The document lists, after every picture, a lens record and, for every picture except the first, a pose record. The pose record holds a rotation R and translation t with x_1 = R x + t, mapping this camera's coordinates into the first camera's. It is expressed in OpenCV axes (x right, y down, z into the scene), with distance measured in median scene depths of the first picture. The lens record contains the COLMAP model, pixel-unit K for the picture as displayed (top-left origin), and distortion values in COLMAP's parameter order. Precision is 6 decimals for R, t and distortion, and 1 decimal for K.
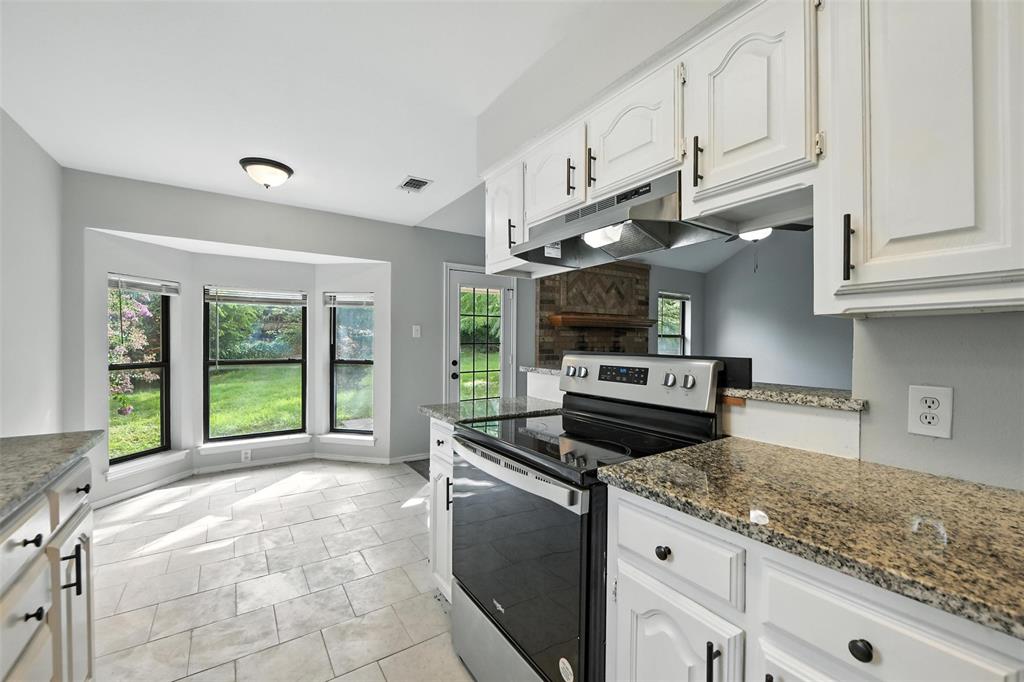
lens RADIAL K [[424.1, 0, 514.4], [0, 424.1, 345.8], [0, 0, 1]] dist [-0.000864, 0.000125]
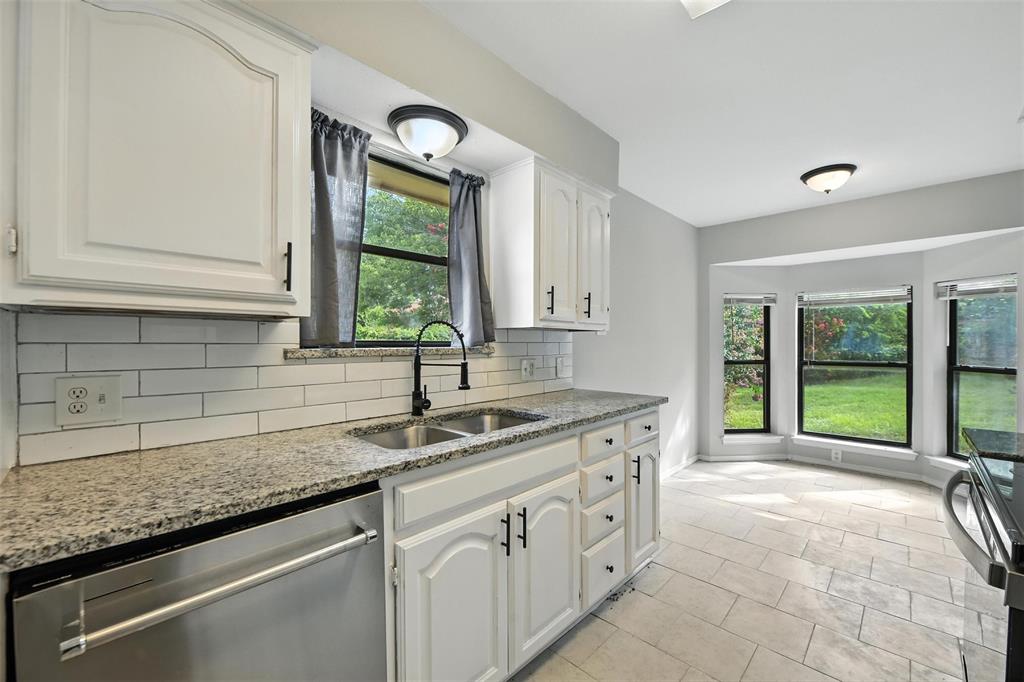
lens RADIAL K [[424.1, 0, 511.9], [0, 424.1, 347.9], [0, 0, 1]] dist [-0.000864, 0.000125]
pose [[0.192700, 0.007657, -0.981228, 0.224594], [-0.008597, 0.999944, 0.006115, 0.002097], [0.981220, 0.007257, 0.192756, 0.044187]]
